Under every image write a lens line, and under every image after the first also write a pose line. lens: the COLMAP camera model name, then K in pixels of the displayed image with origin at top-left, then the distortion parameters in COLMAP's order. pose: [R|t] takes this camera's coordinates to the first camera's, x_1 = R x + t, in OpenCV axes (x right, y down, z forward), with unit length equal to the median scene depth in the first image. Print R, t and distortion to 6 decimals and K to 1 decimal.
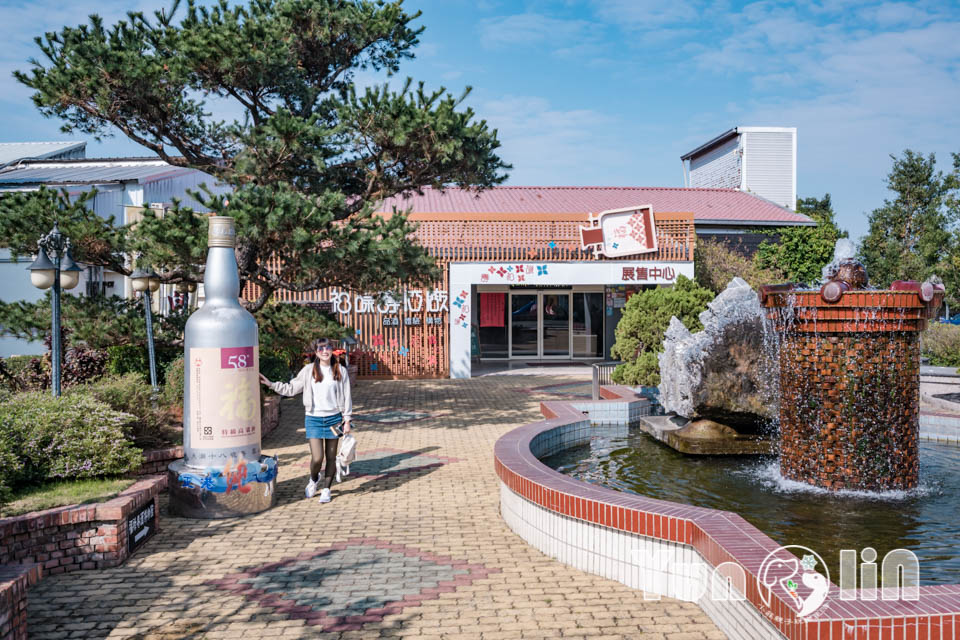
lens RADIAL K [[827.0, 0, 480.7], [0, 827.0, 319.7], [0, 0, 1]] dist [0.002086, 0.000349]
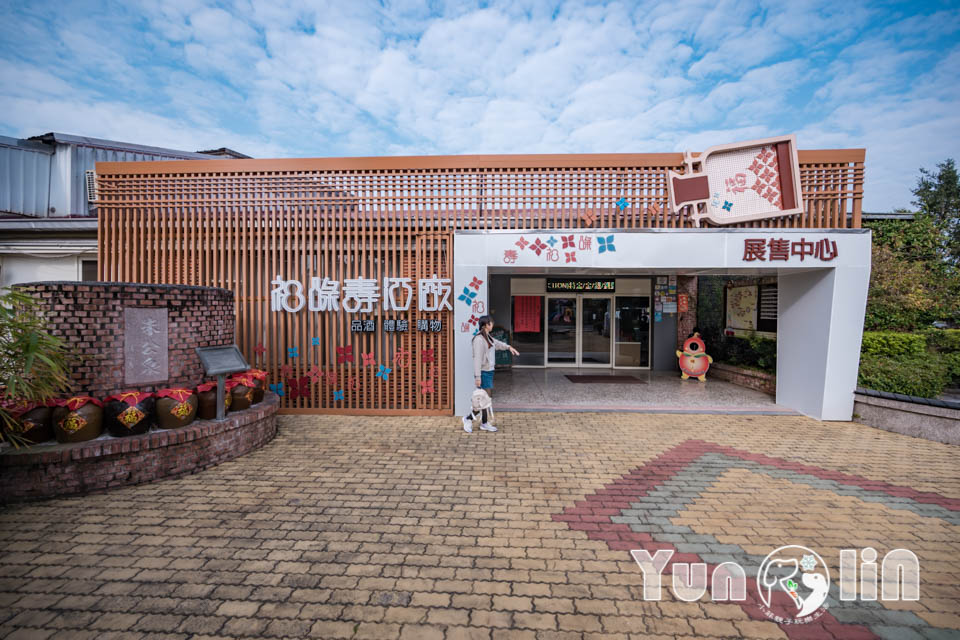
lens RADIAL K [[379.9, 0, 479.4], [0, 379.9, 321.8], [0, 0, 1]] dist [-0.001749, -0.000096]
pose [[0.991832, 0.011141, -0.127062, 0.018422], [-0.011700, 0.999925, -0.003654, -0.000965], [0.127012, 0.005111, 0.991888, 0.713321]]
